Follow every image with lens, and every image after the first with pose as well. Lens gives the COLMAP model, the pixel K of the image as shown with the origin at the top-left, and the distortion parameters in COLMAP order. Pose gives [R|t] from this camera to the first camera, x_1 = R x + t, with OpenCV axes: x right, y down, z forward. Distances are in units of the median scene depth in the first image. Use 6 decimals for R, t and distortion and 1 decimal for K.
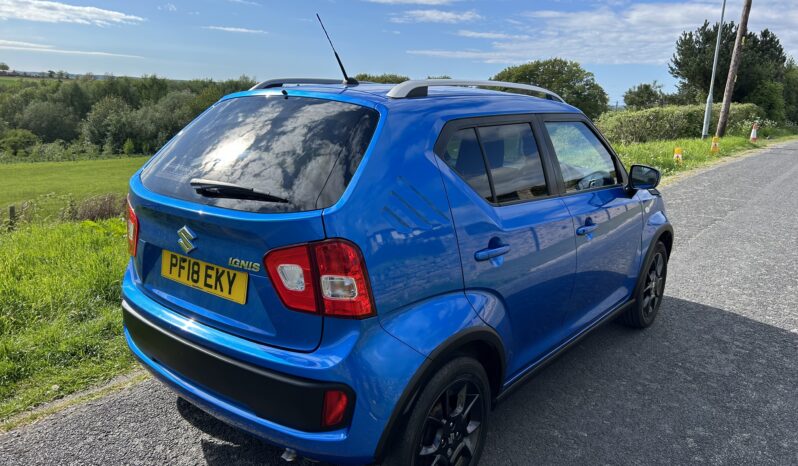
lens RADIAL K [[604.2, 0, 411.8], [0, 604.2, 231.3], [0, 0, 1]] dist [0.071286, -0.073859]
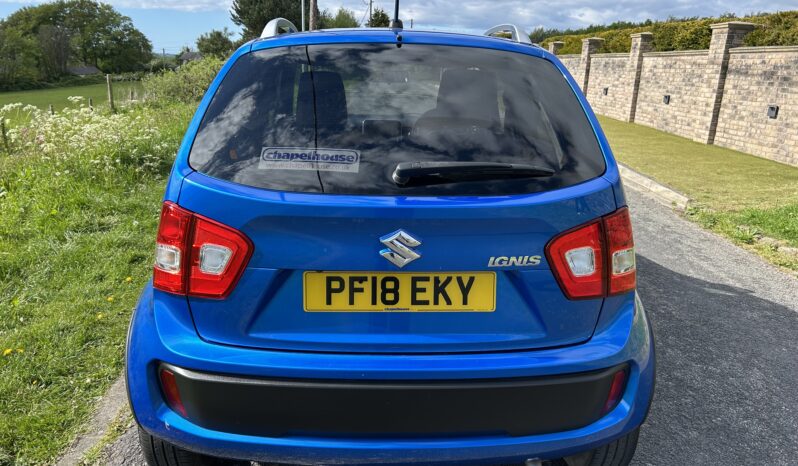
lens RADIAL K [[604.2, 0, 411.8], [0, 604.2, 231.3], [0, 0, 1]] dist [0.071286, -0.073859]
pose [[0.775101, -0.189740, 0.602675, -0.715436], [0.140715, 0.981727, 0.128103, -0.088312], [-0.615969, -0.014487, 0.787637, 0.378879]]
